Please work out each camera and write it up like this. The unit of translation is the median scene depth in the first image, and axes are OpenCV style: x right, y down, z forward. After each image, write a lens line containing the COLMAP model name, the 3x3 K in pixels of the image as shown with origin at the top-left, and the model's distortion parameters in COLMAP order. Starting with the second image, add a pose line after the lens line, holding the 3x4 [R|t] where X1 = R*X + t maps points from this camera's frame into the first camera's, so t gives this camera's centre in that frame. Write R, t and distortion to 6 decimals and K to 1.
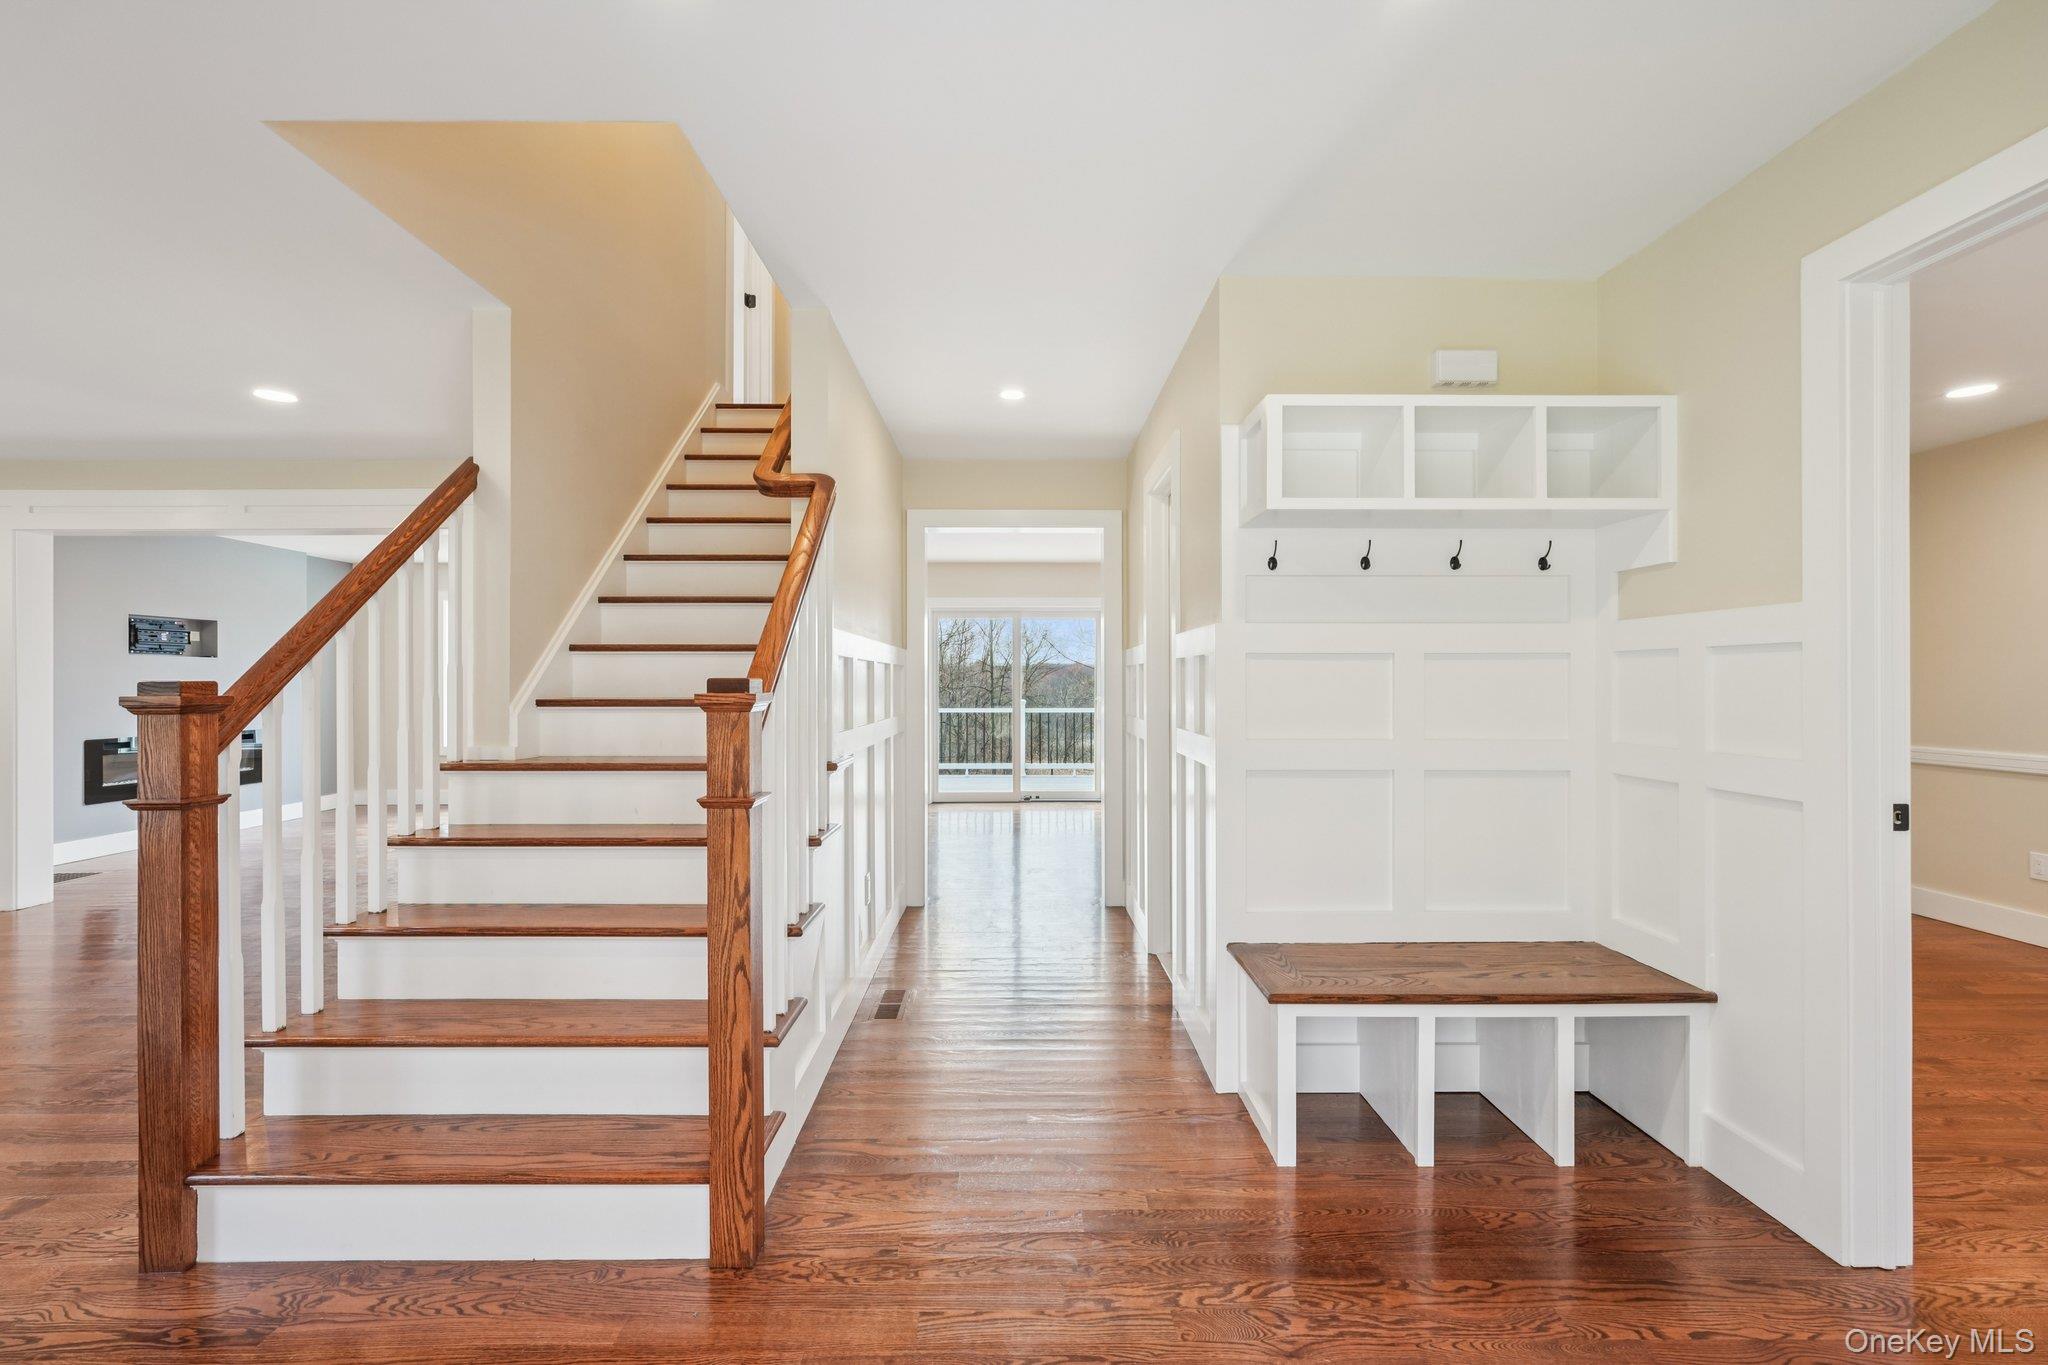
lens RADIAL K [[905.8, 0, 990.7], [0, 905.8, 685.0], [0, 0, 1]] dist [-0.011074, 0.006802]
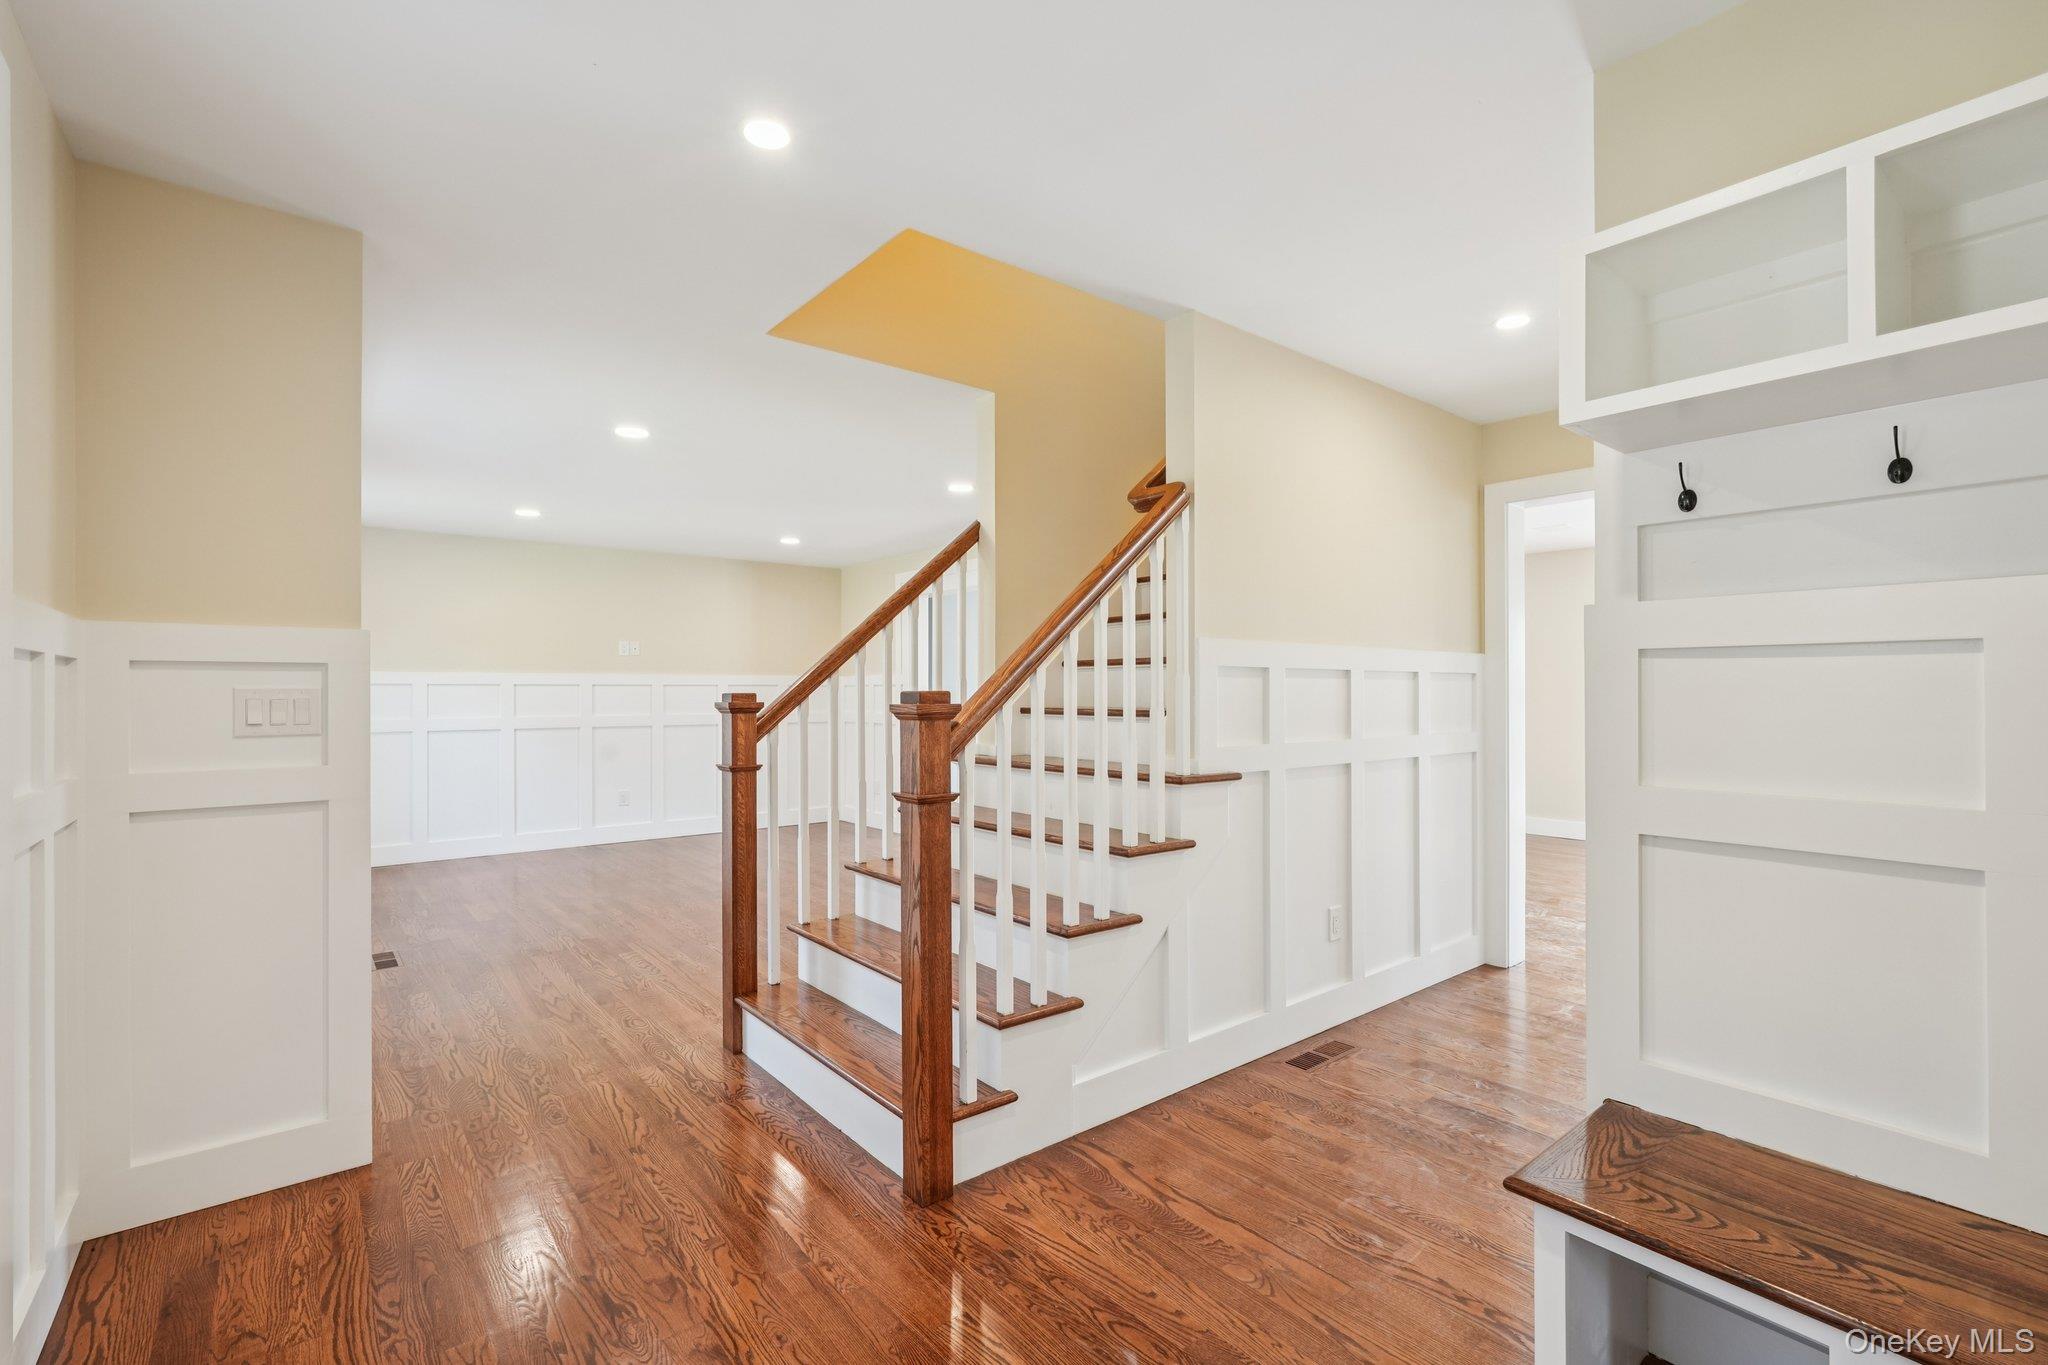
lens RADIAL K [[905.8, 0, 1014.7], [0, 905.8, 681.1], [0, 0, 1]] dist [-0.011074, 0.006802]
pose [[0.635347, -0.004218, -0.772216, 0.630607], [-0.003200, 0.999962, -0.008094, -0.013340], [0.772221, 0.007614, 0.635309, 0.321236]]
